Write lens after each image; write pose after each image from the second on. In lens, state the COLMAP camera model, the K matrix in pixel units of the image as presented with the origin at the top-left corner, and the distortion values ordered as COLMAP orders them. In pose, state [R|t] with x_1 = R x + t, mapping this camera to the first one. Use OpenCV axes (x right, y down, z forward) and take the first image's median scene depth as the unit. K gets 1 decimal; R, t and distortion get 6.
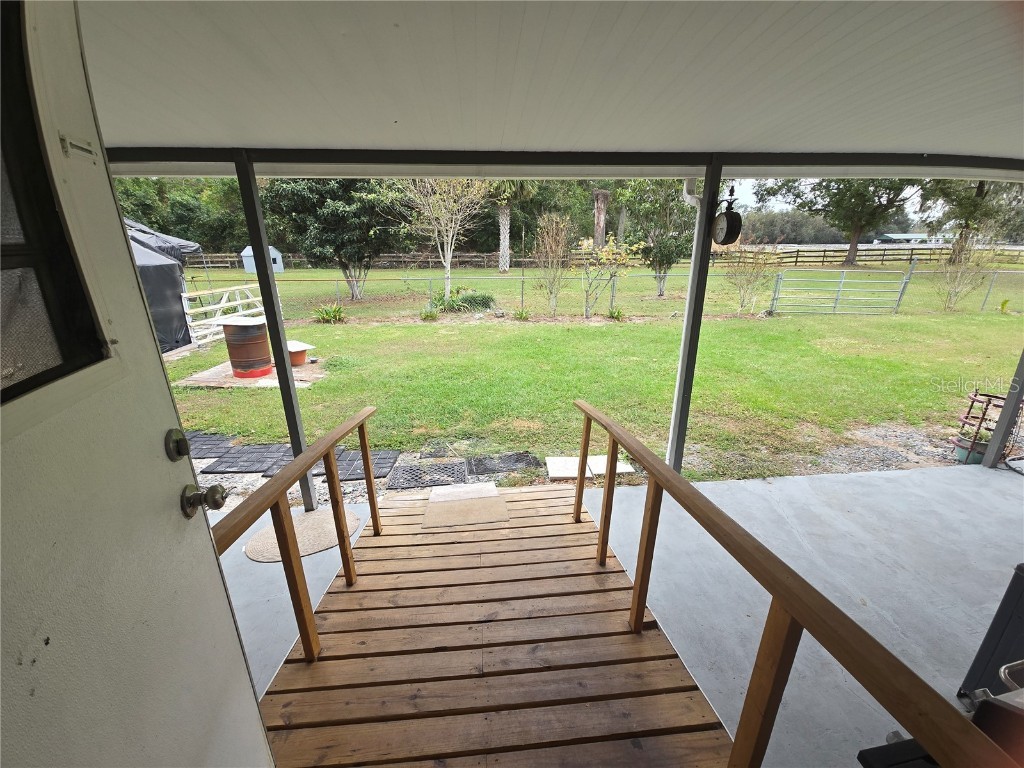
lens RADIAL K [[410.0, 0, 512.0], [0, 410.0, 384.0], [0, 0, 1]] dist [0.021045, 0.000037]
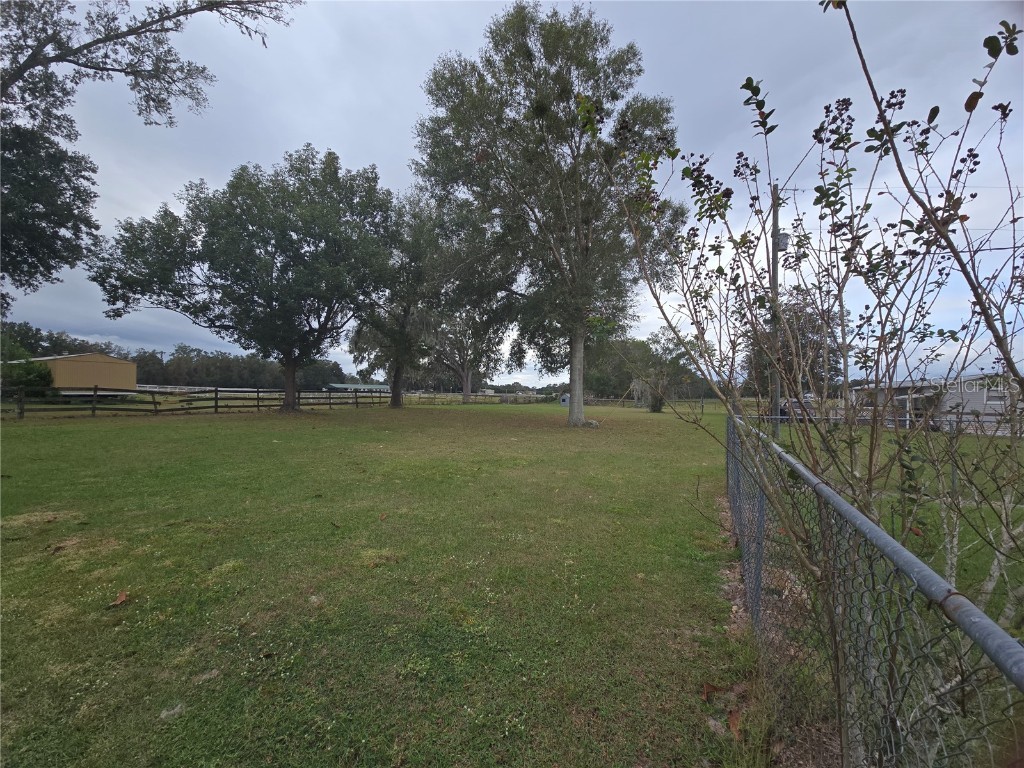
lens RADIAL K [[403.8, 0, 512.0], [0, 403.8, 384.0], [0, 0, 1]] dist [0.072841, -0.035324]
pose [[0.438329, 0.033432, 0.898193, 0.326832], [0.270044, 0.948241, -0.167080, -0.104508], [-0.857289, 0.315787, 0.406613, 0.360181]]
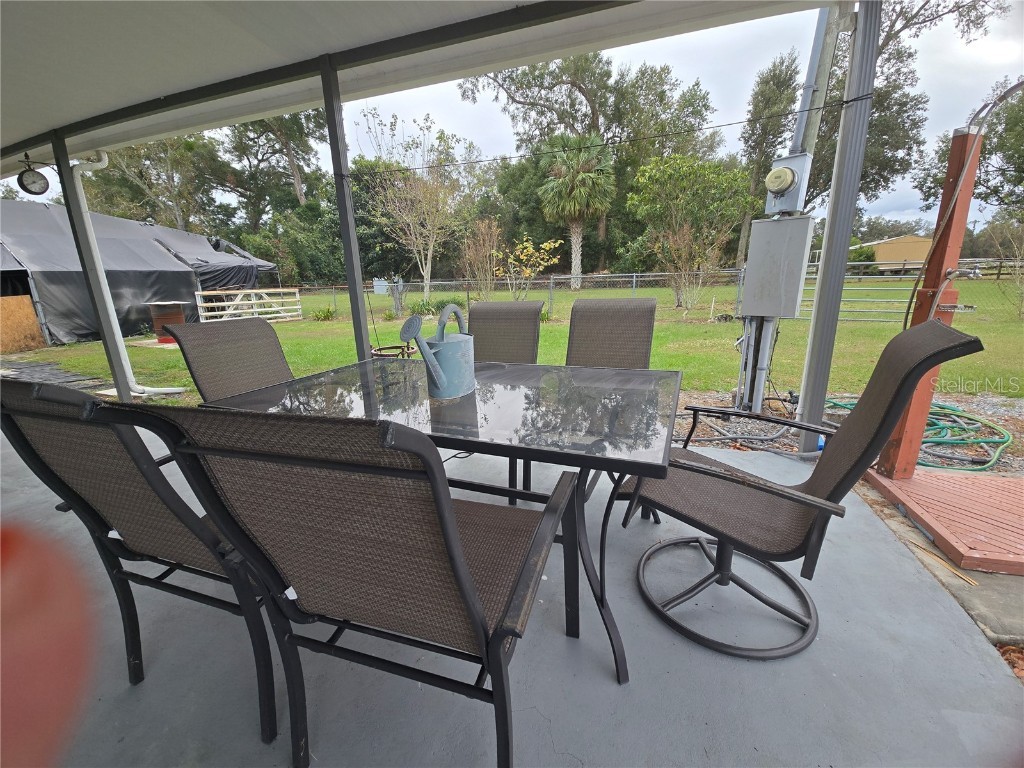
lens RADIAL K [[403.8, 0, 512.0], [0, 403.8, 384.0], [0, 0, 1]] dist [0.072841, -0.035324]
pose [[0.923339, 0.070400, -0.377477, 0.197606], [-0.097305, 0.993860, -0.052661, 0.016268], [0.371452, 0.085354, 0.924520, 0.032957]]
